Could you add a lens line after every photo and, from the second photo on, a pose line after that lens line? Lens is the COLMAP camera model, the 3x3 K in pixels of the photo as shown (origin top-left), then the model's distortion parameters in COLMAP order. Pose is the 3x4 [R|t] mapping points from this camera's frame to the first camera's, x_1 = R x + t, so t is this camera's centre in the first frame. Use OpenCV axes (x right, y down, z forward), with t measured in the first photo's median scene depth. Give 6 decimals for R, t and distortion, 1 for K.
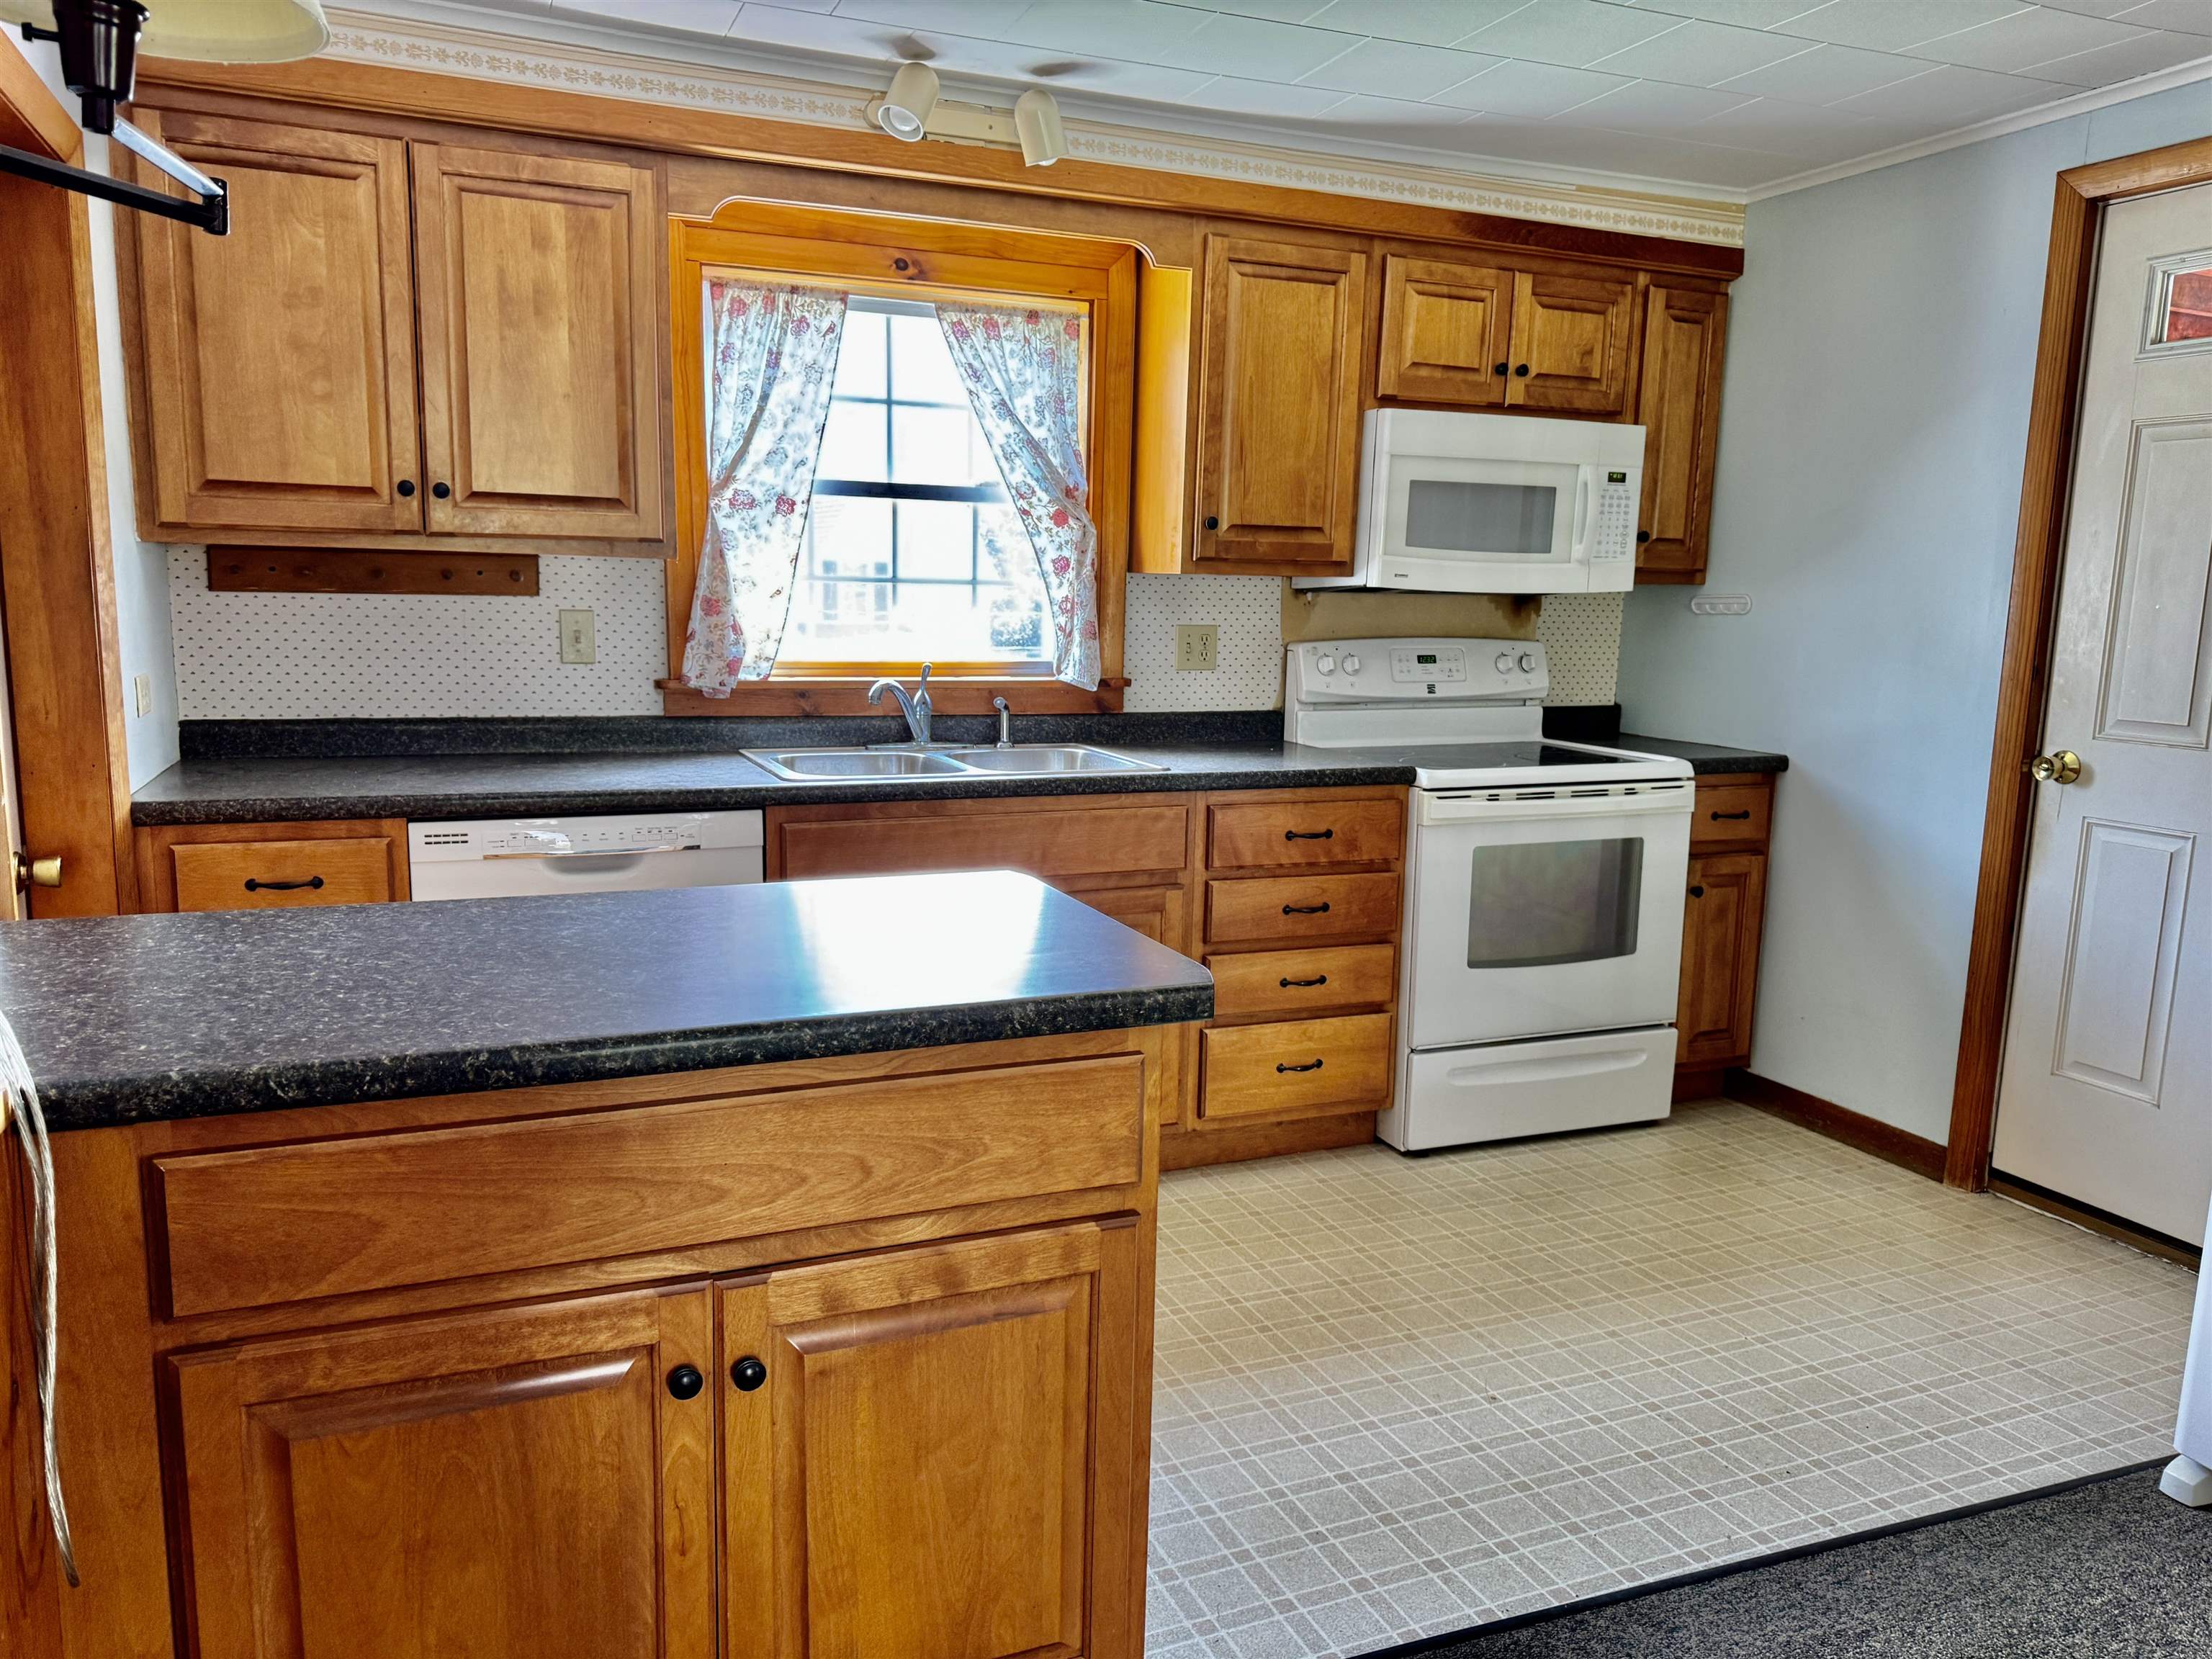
lens RADIAL K [[1546.6, 0, 1112.7], [0, 1546.6, 836.6], [0, 0, 1]] dist [0.047460, -0.061426]
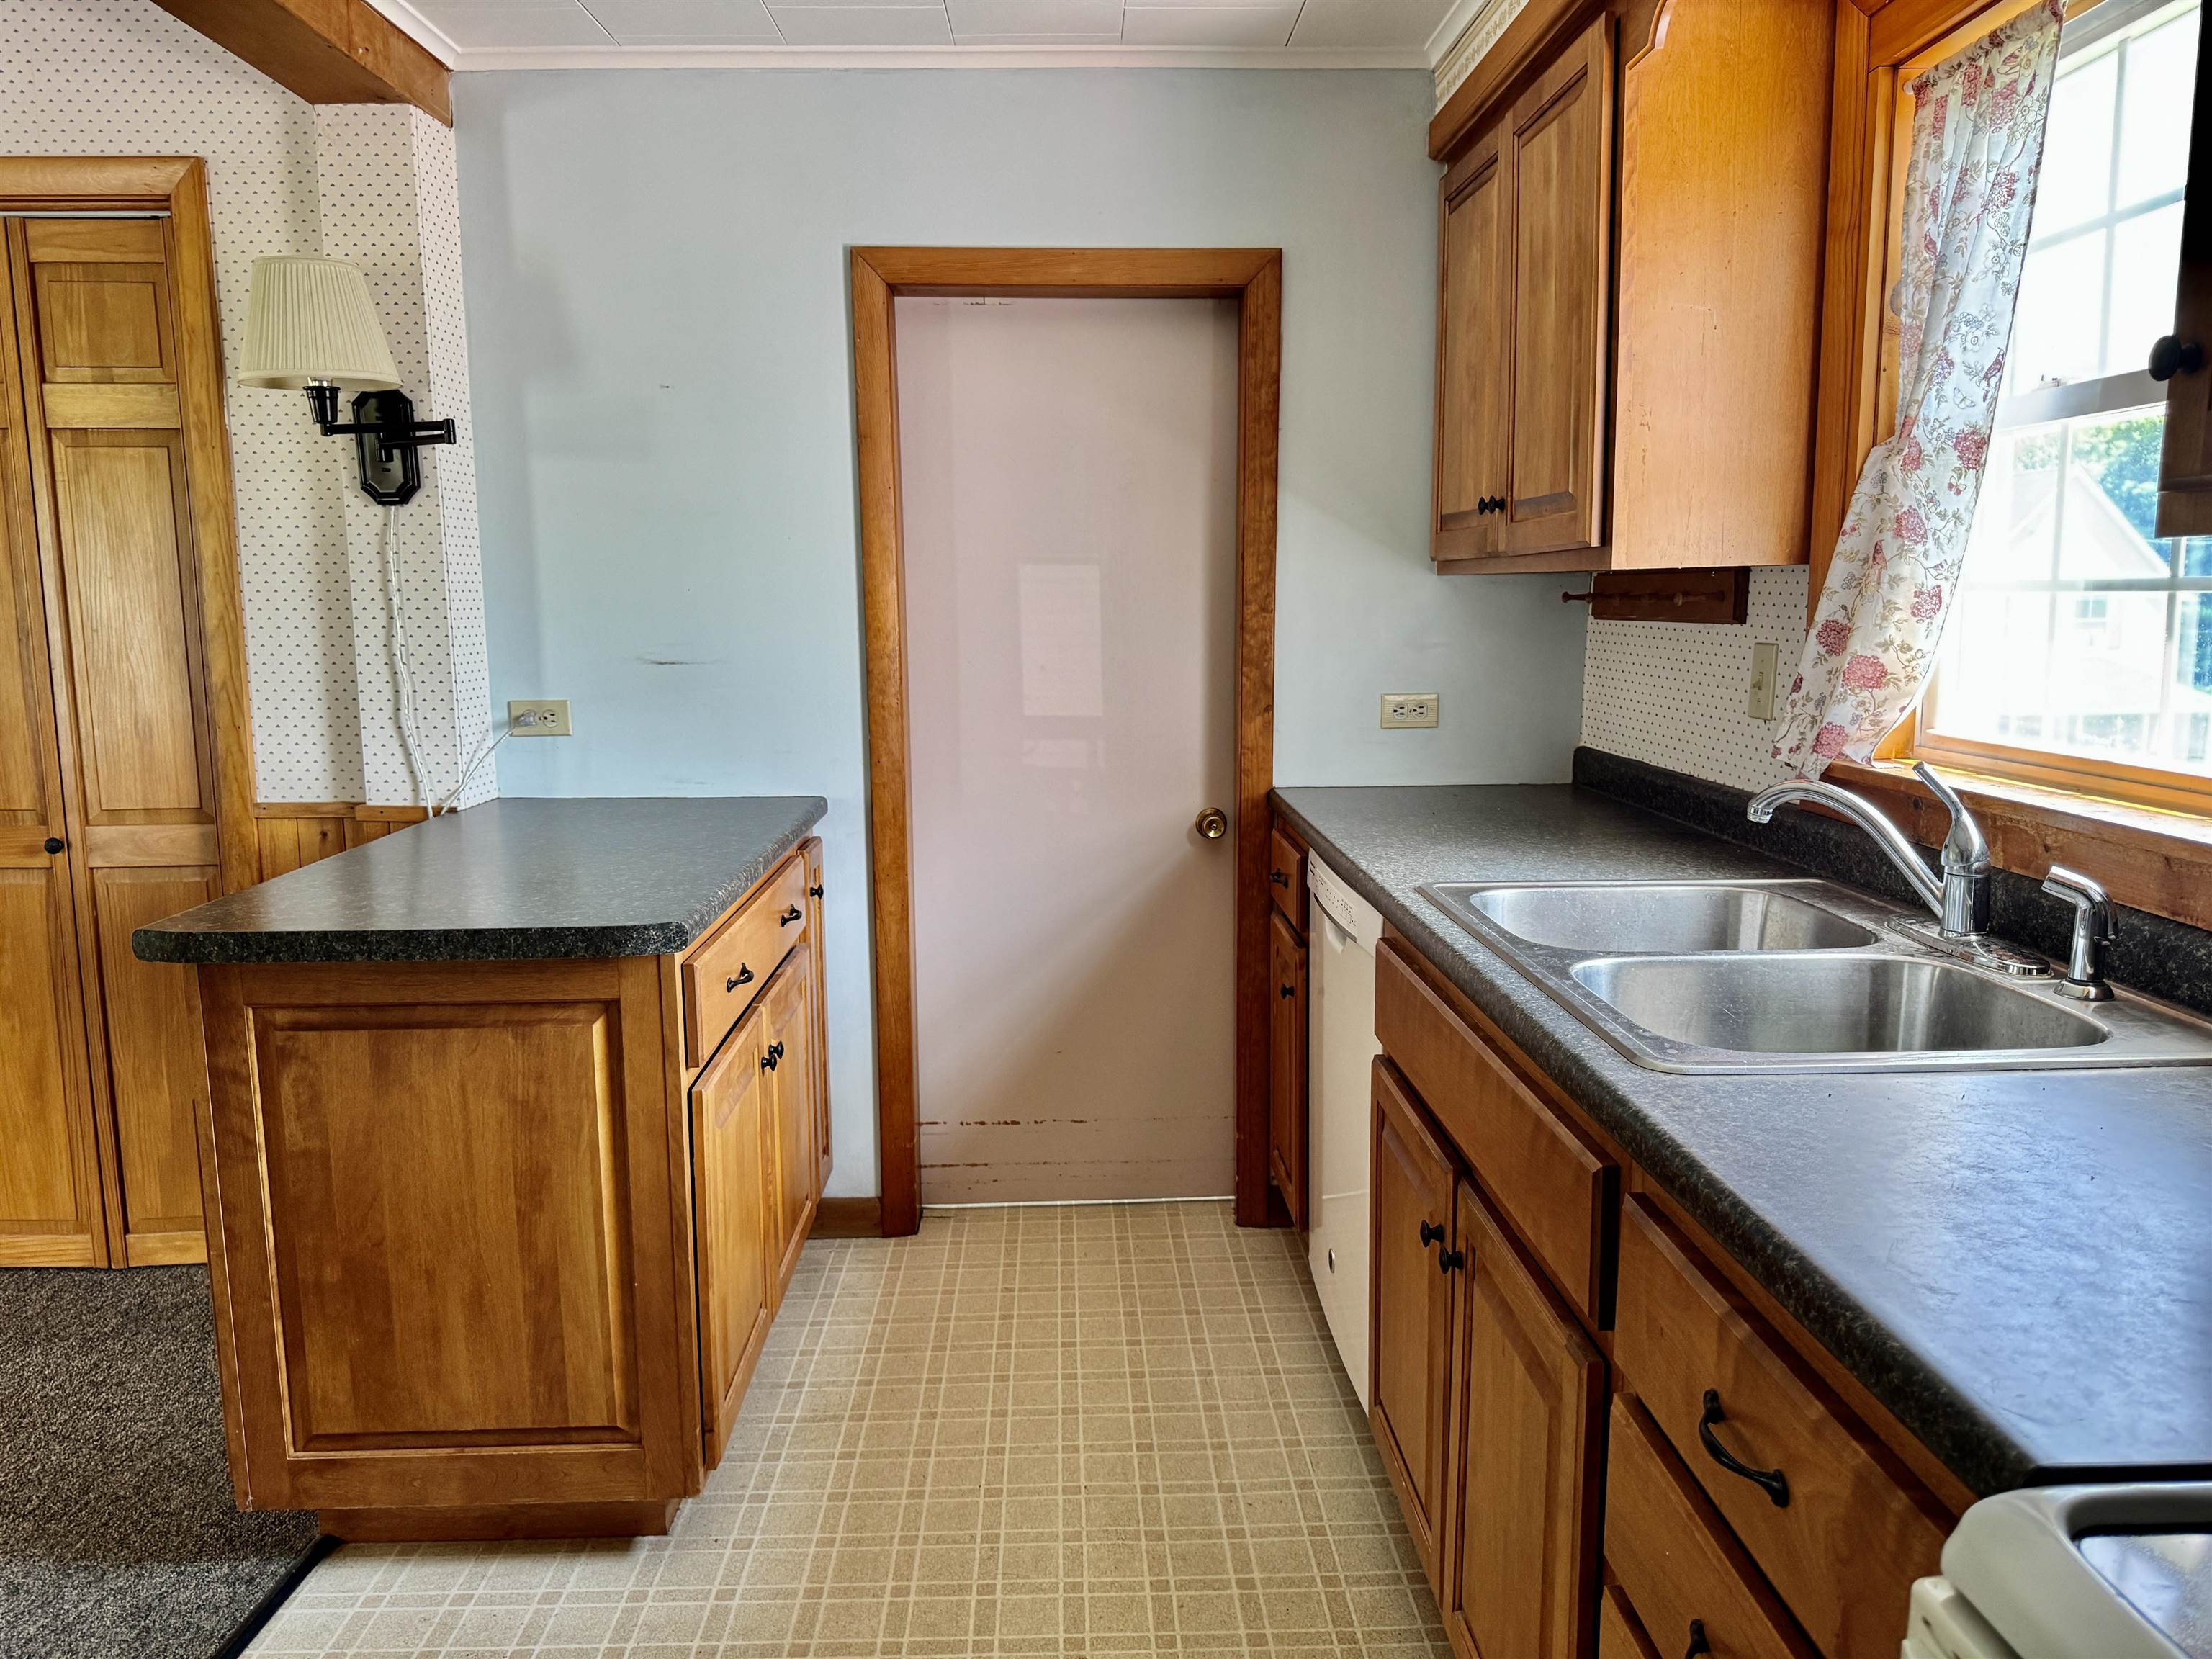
lens RADIAL K [[1546.6, 0, 1111.0], [0, 1546.6, 841.4], [0, 0, 1]] dist [0.047460, -0.061426]
pose [[-0.345471, 0.123157, -0.930313, 0.412471], [-0.149828, 0.971396, 0.184234, -0.138587], [0.926392, 0.203035, -0.317136, 0.929747]]
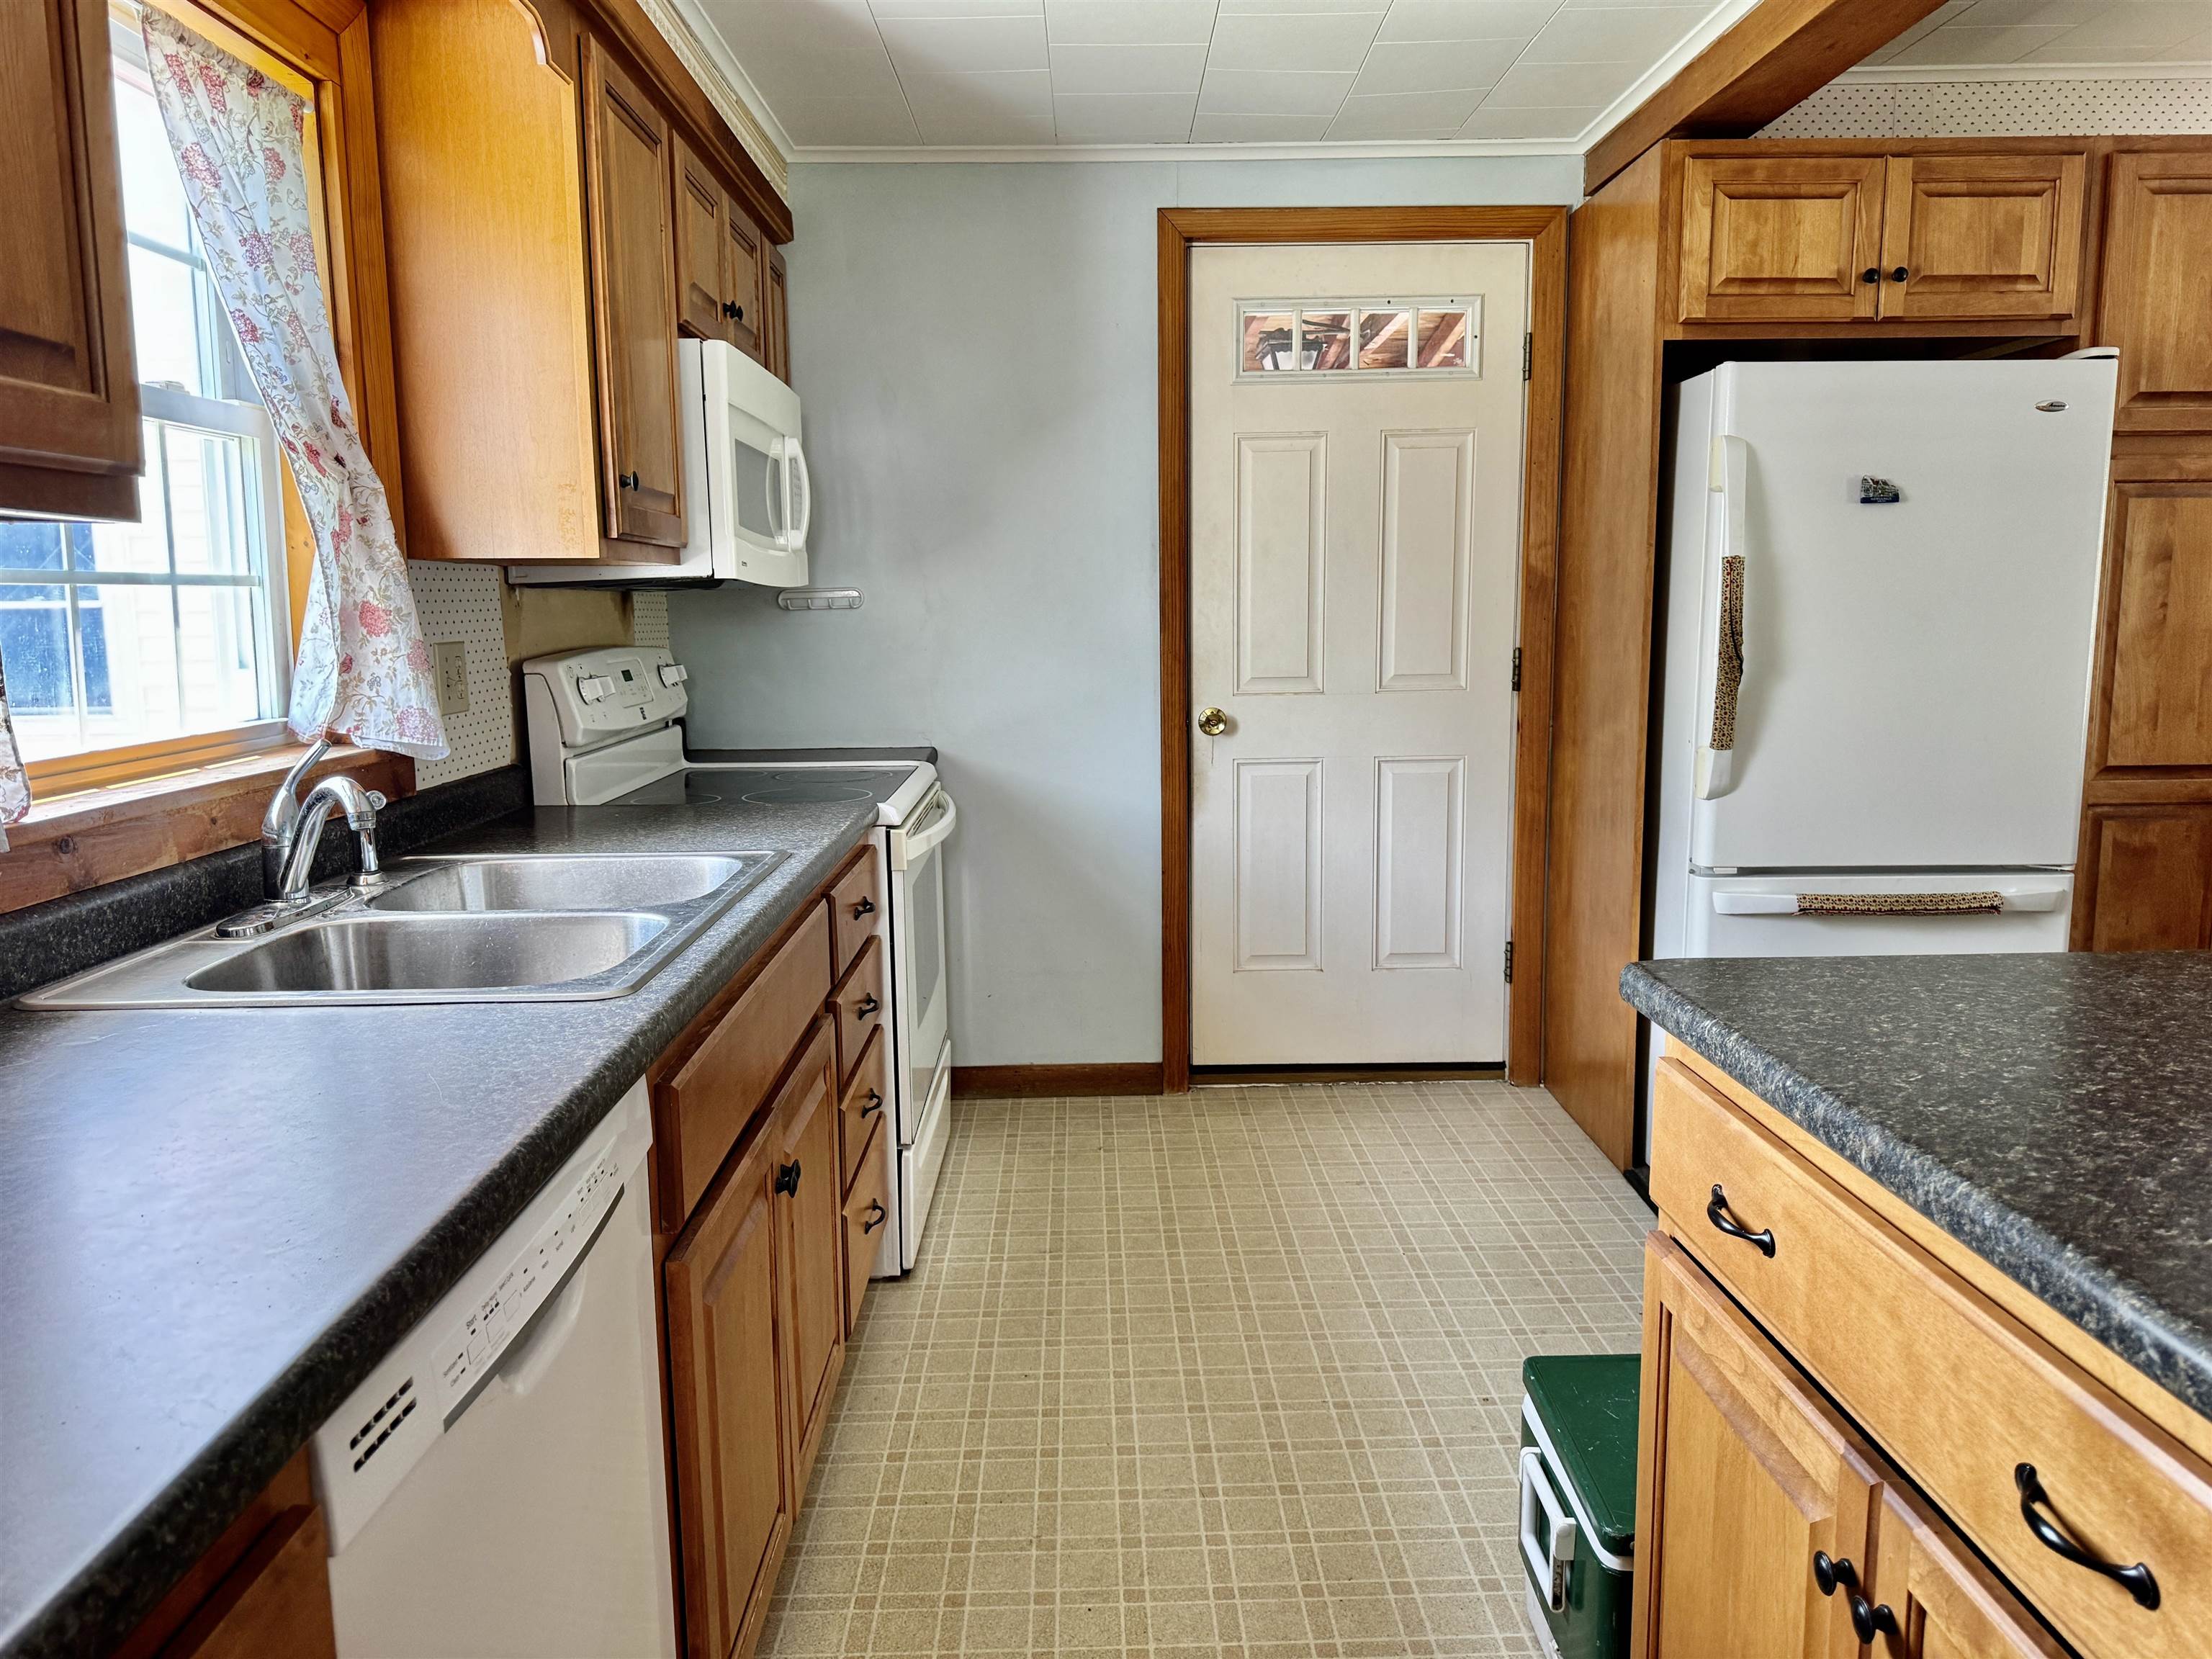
lens RADIAL K [[1546.6, 0, 1095.6], [0, 1546.6, 819.9], [0, 0, 1]] dist [0.047460, -0.061426]
pose [[0.380731, -0.154113, 0.911753, -0.490983], [0.164907, 0.981523, 0.097044, -0.093382], [-0.909862, 0.113407, 0.399111, 0.574772]]
